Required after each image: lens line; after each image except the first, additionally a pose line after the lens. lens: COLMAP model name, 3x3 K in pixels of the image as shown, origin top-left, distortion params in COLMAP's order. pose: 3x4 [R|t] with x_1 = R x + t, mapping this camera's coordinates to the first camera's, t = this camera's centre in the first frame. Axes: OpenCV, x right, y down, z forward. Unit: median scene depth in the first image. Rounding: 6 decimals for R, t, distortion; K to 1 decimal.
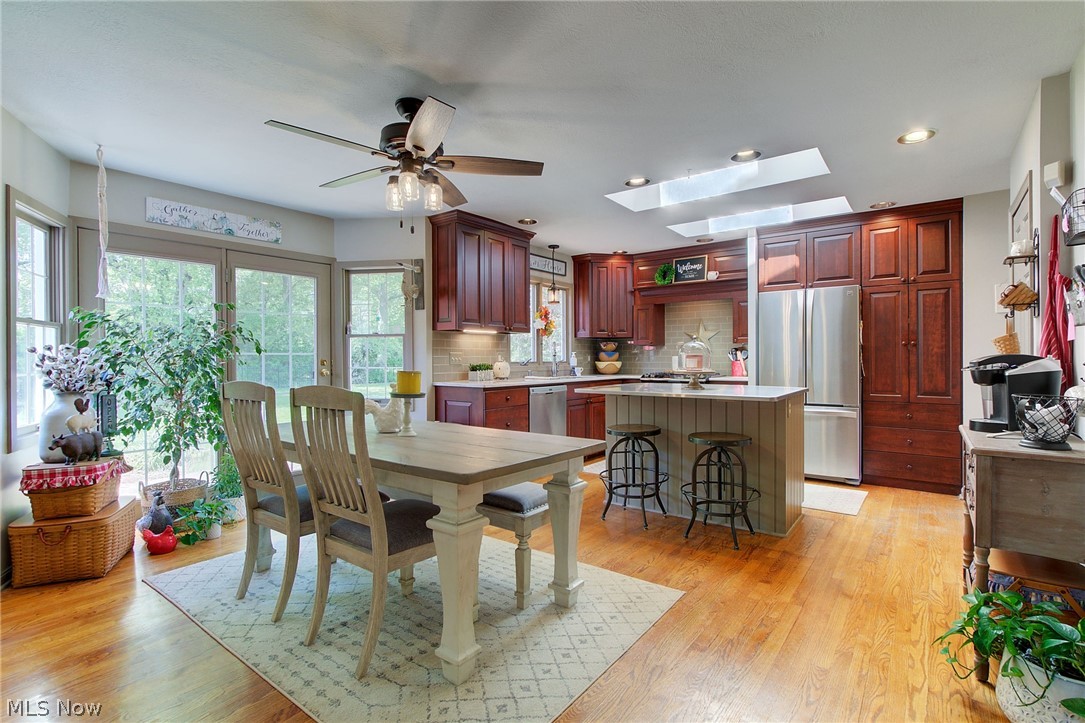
lens RADIAL K [[502.1, 0, 538.1], [0, 502.1, 362.7], [0, 0, 1]] dist [0.001419, 0.000179]
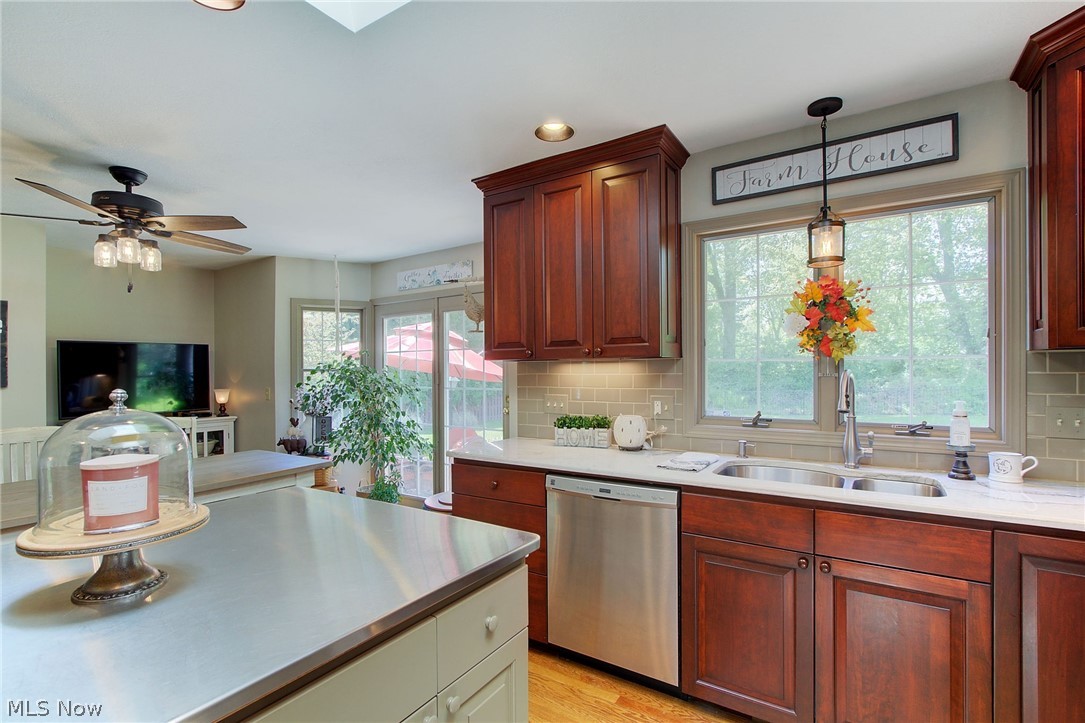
lens RADIAL K [[510.5, 0, 540.4], [0, 510.5, 371.5], [0, 0, 1]] dist [0.000237, 0.000198]
pose [[0.077466, 0.008438, -0.996959, 0.492150], [-0.000477, 0.999964, 0.008426, -0.056809], [0.996995, -0.000178, 0.077467, 0.985981]]
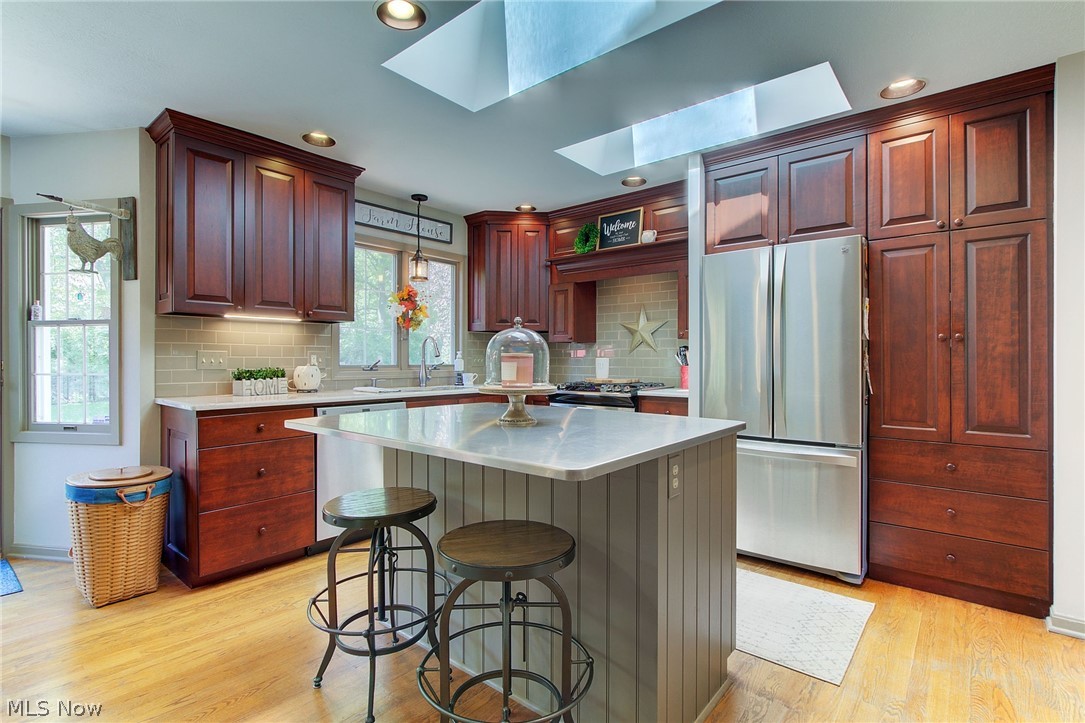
lens RADIAL K [[515.8, 0, 542.5], [0, 515.8, 361.5], [0, 0, 1]] dist [-0.001642, -0.000026]
pose [[0.999312, 0.004541, -0.036815, 0.290350], [-0.004707, 0.999979, -0.004440, -0.005891], [0.036794, 0.004610, 0.999312, 0.390392]]
